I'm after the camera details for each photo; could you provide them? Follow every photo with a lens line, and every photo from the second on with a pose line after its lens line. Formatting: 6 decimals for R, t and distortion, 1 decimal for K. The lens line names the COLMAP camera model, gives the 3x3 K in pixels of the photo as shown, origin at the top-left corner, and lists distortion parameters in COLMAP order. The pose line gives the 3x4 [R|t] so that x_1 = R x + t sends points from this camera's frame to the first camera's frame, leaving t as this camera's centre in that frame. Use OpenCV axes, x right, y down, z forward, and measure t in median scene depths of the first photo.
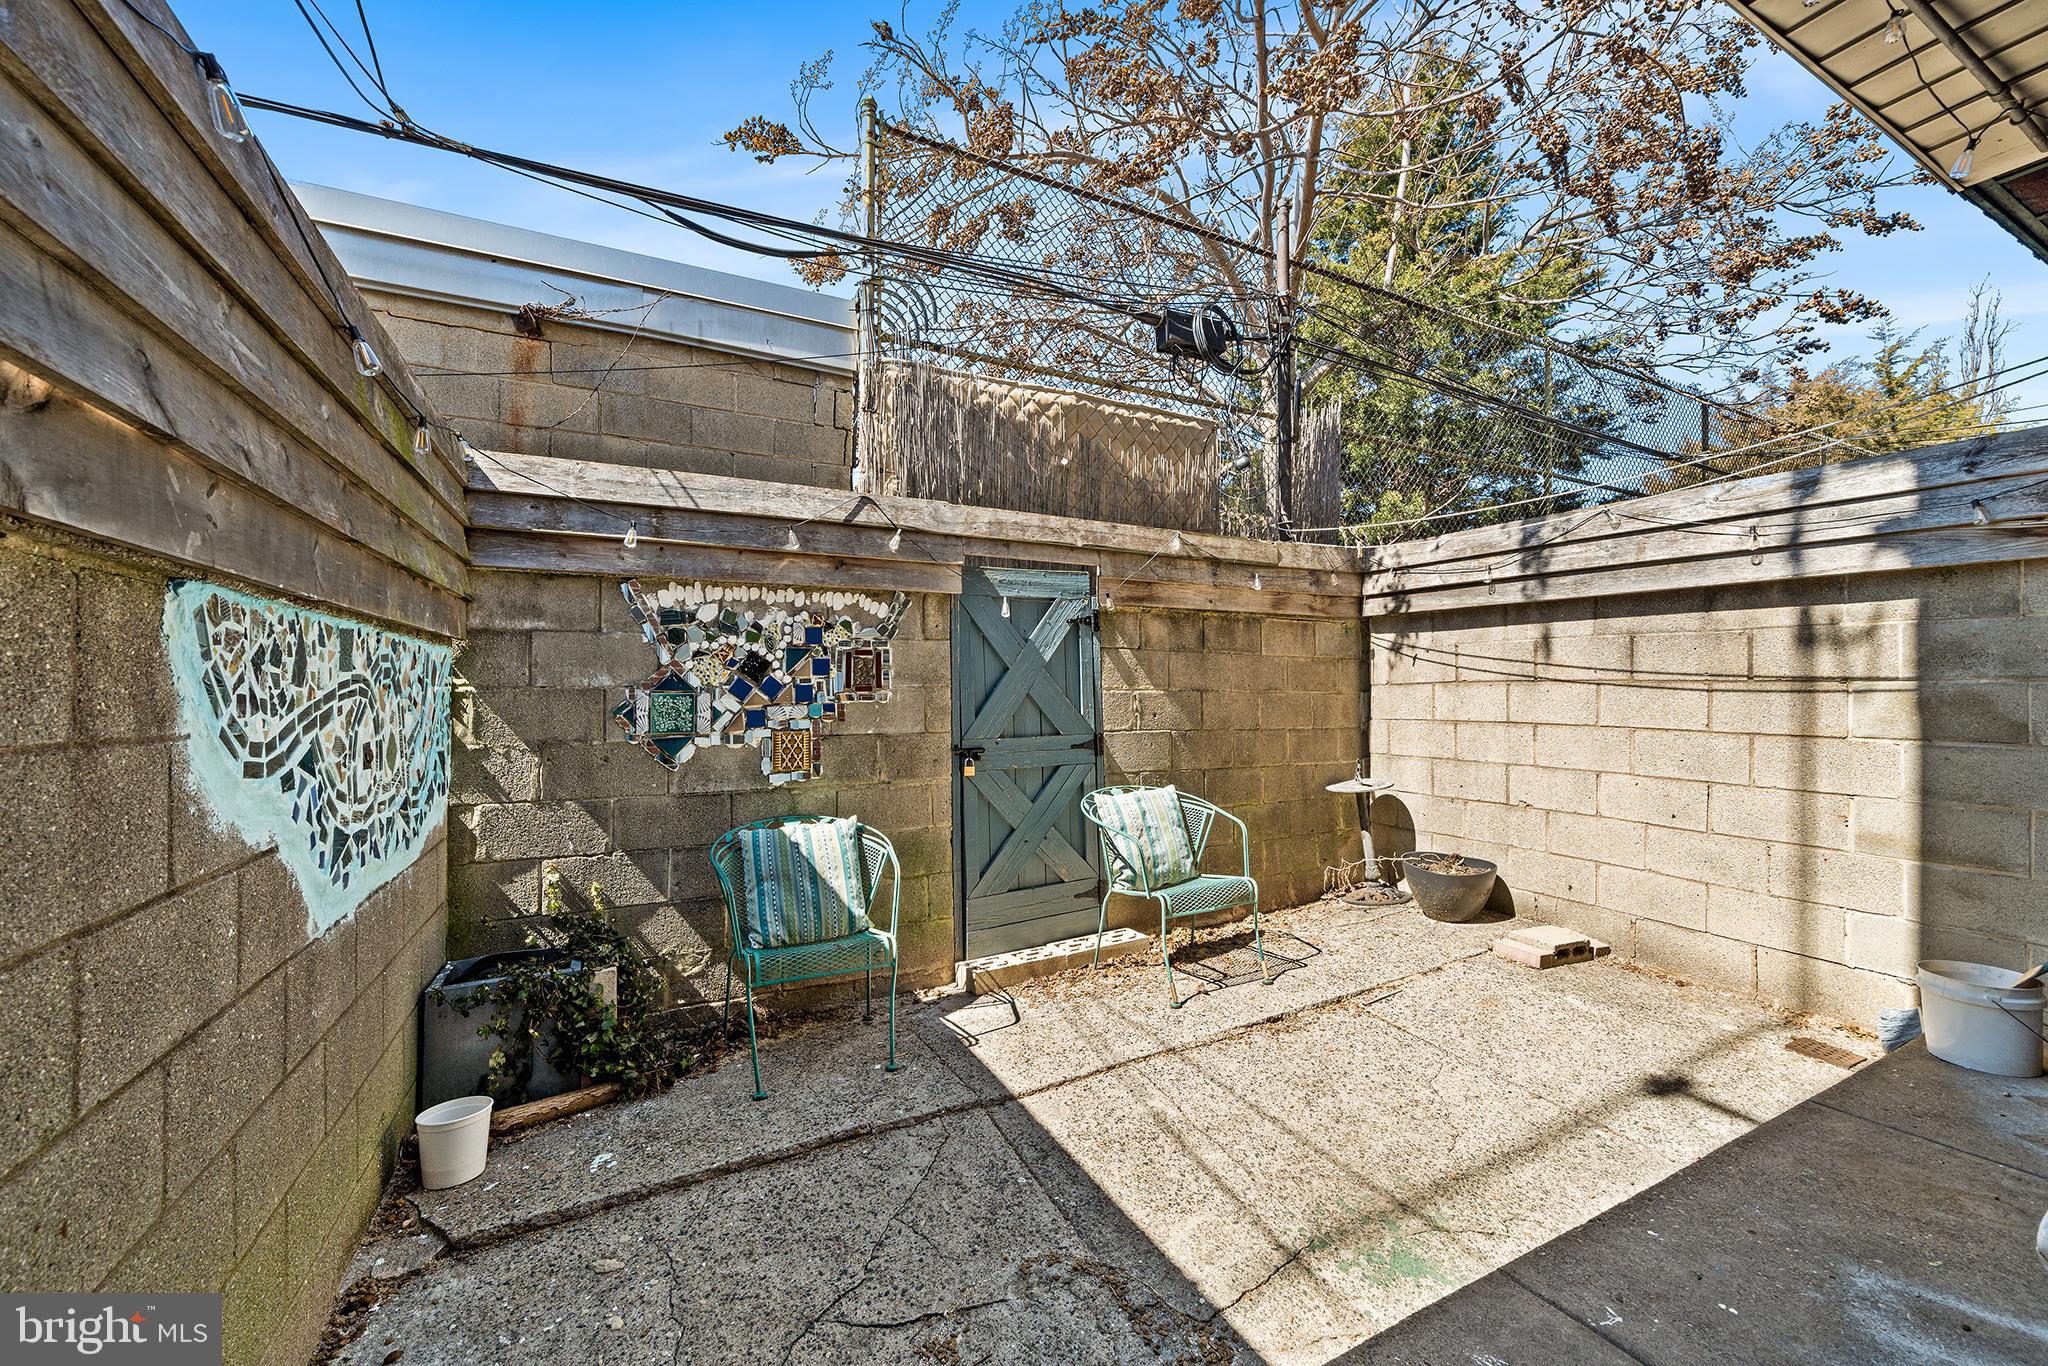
lens RADIAL K [[786.5, 0, 1024.3], [0, 786.5, 686.7], [0, 0, 1]] dist [-0.000818, -0.000162]
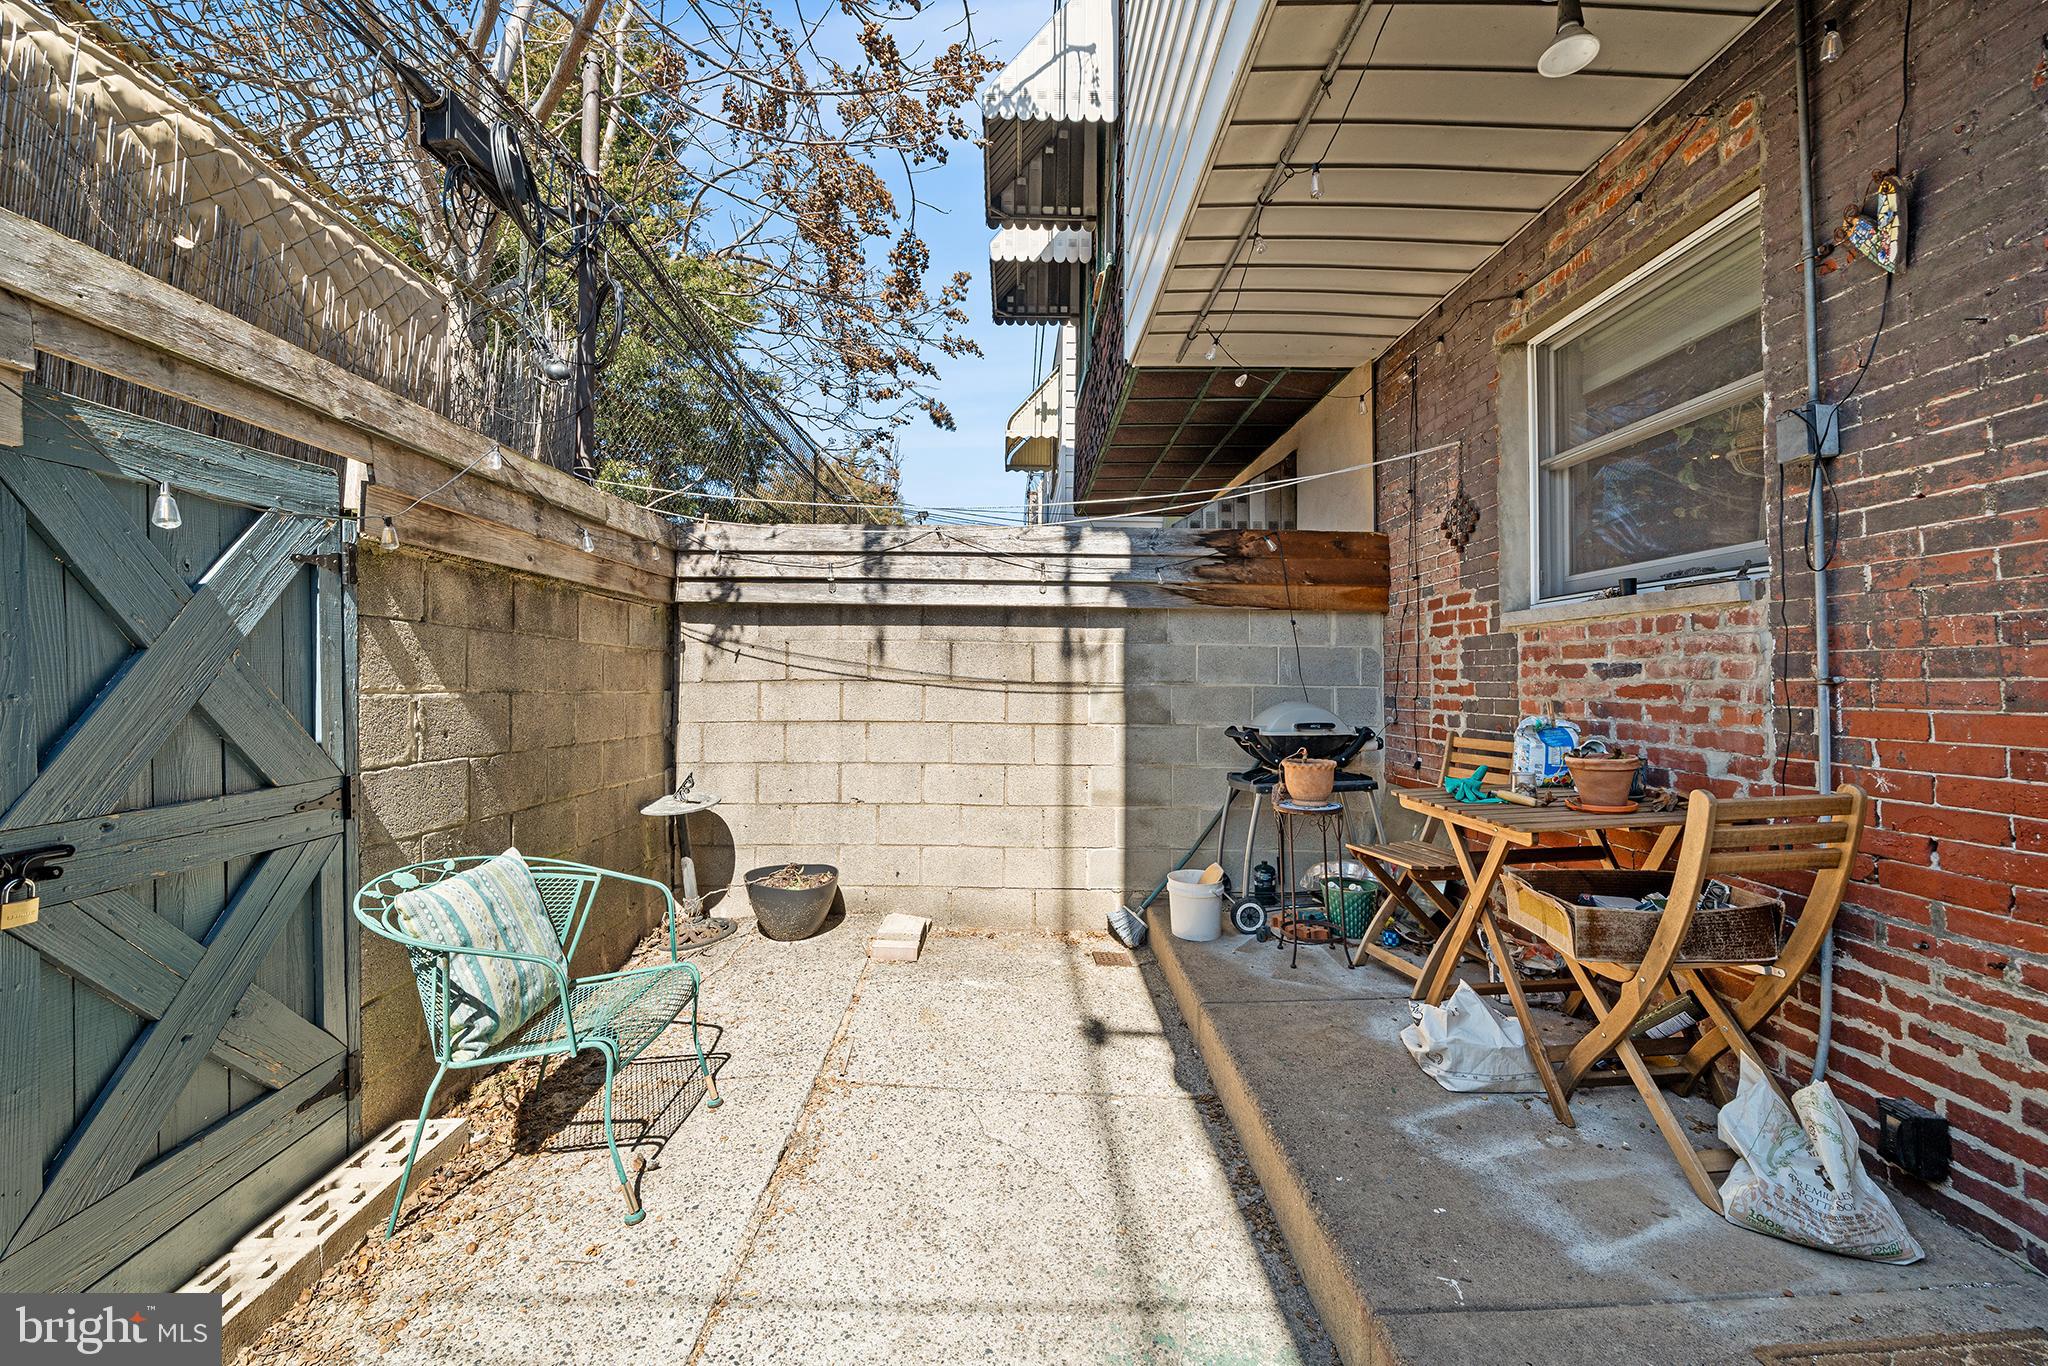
lens RADIAL K [[770.3, 0, 1017.7], [0, 770.3, 652.5], [0, 0, 1]] dist [-0.001988, -0.000134]
pose [[0.449809, 0.036403, 0.892383, -0.179617], [-0.006631, 0.999278, -0.037422, -0.007729], [-0.893100, 0.010916, 0.449726, 0.381173]]
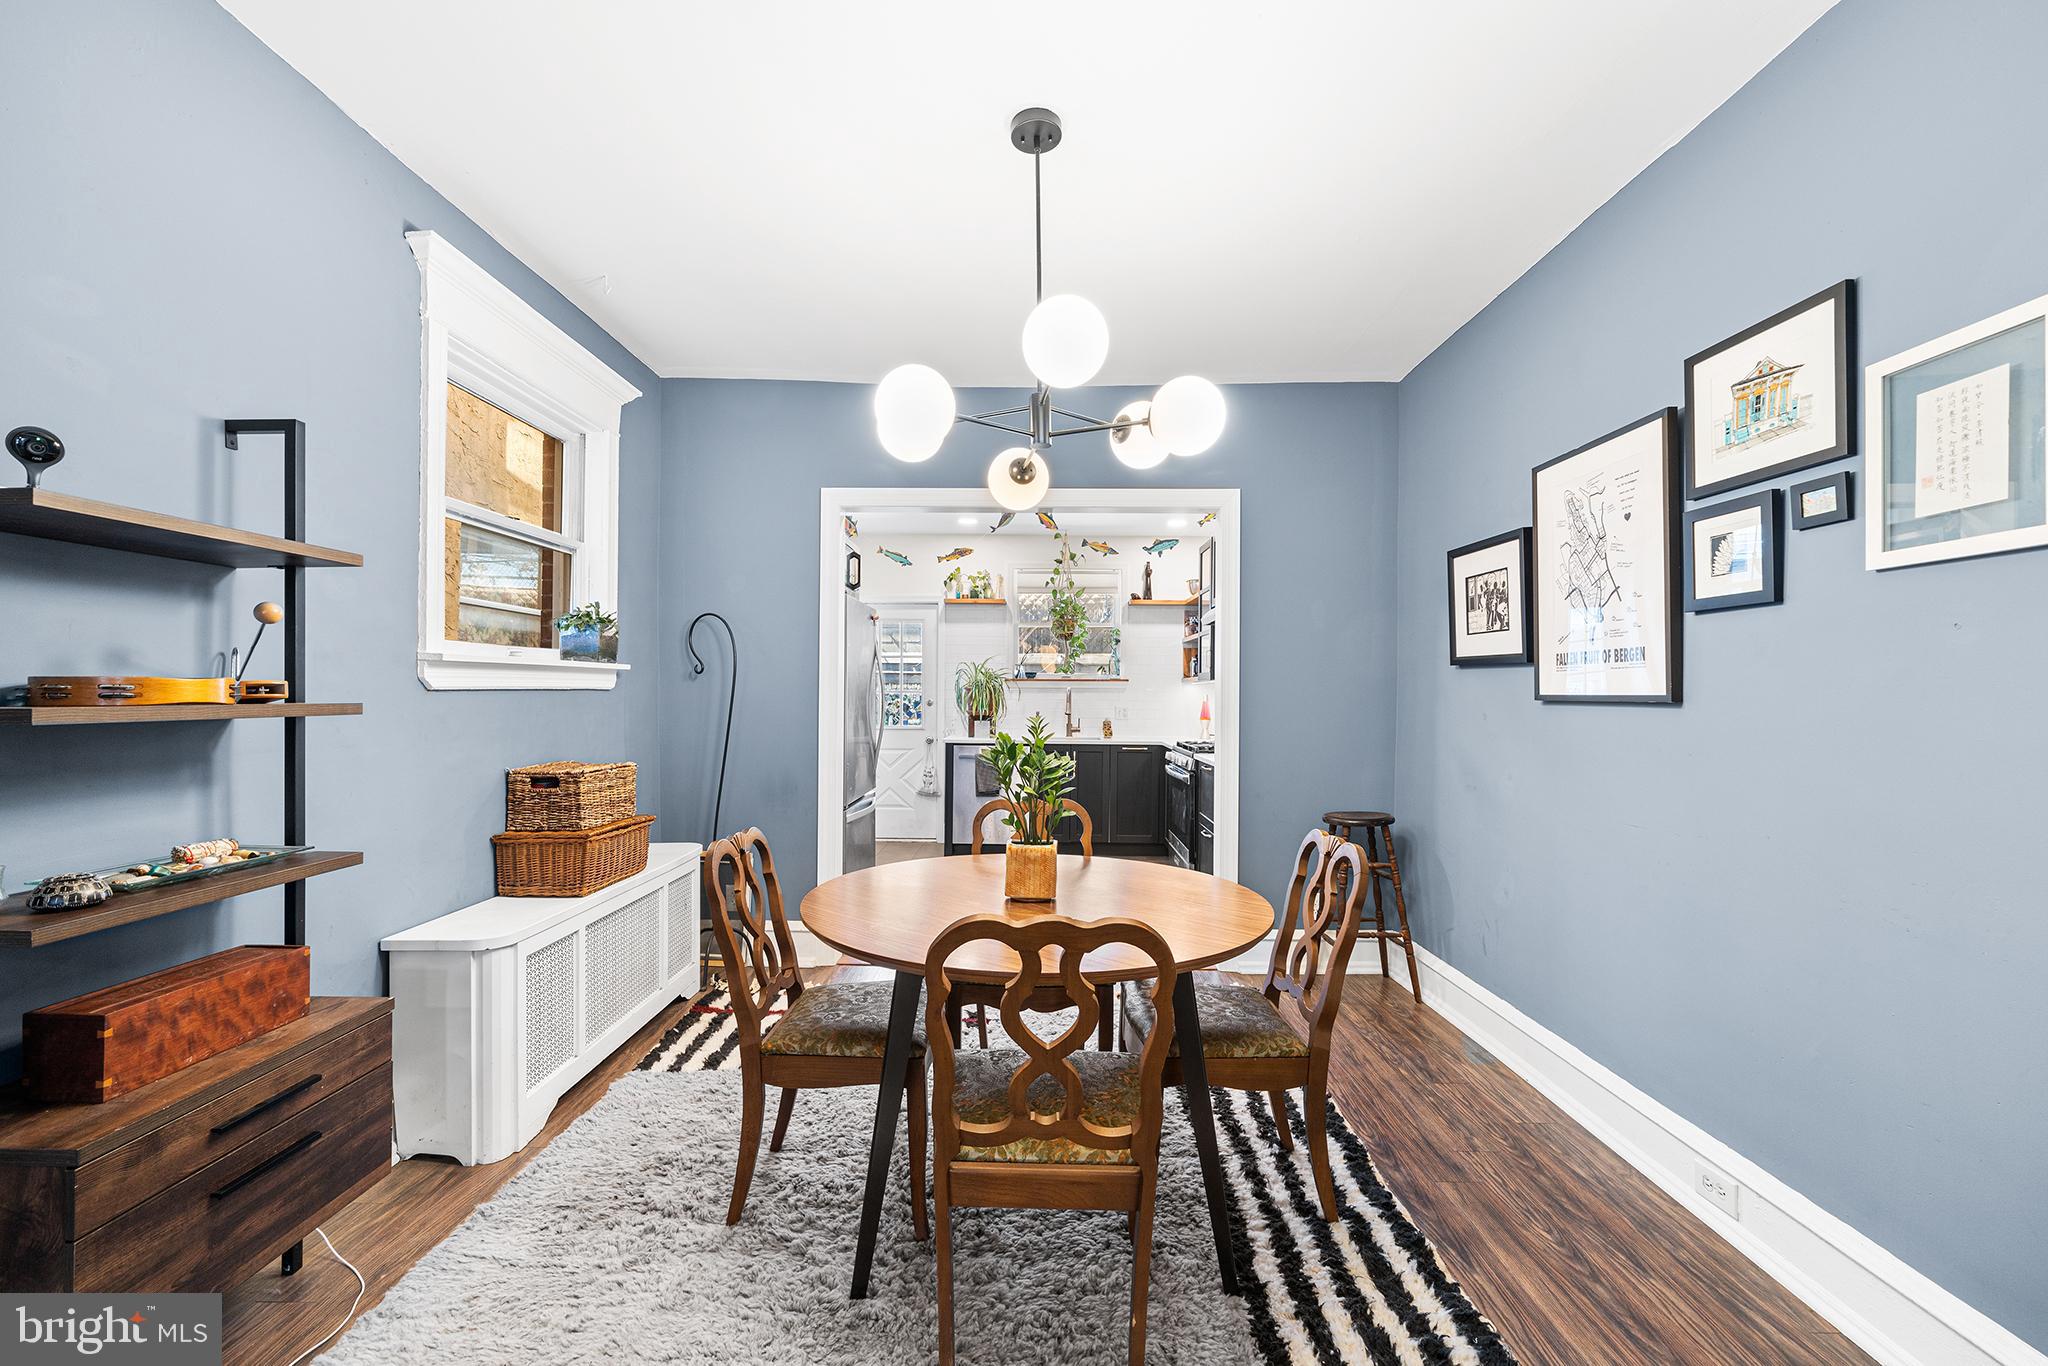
lens RADIAL K [[828.4, 0, 1024.6], [0, 828.4, 693.1], [0, 0, 1]] dist [0.000335, -0.000093]
pose [[0.884432, 0.008906, -0.466584, 1.637509], [-0.007466, 0.999960, 0.004934, -0.102106], [0.466610, -0.000880, 0.884463, -1.765039]]
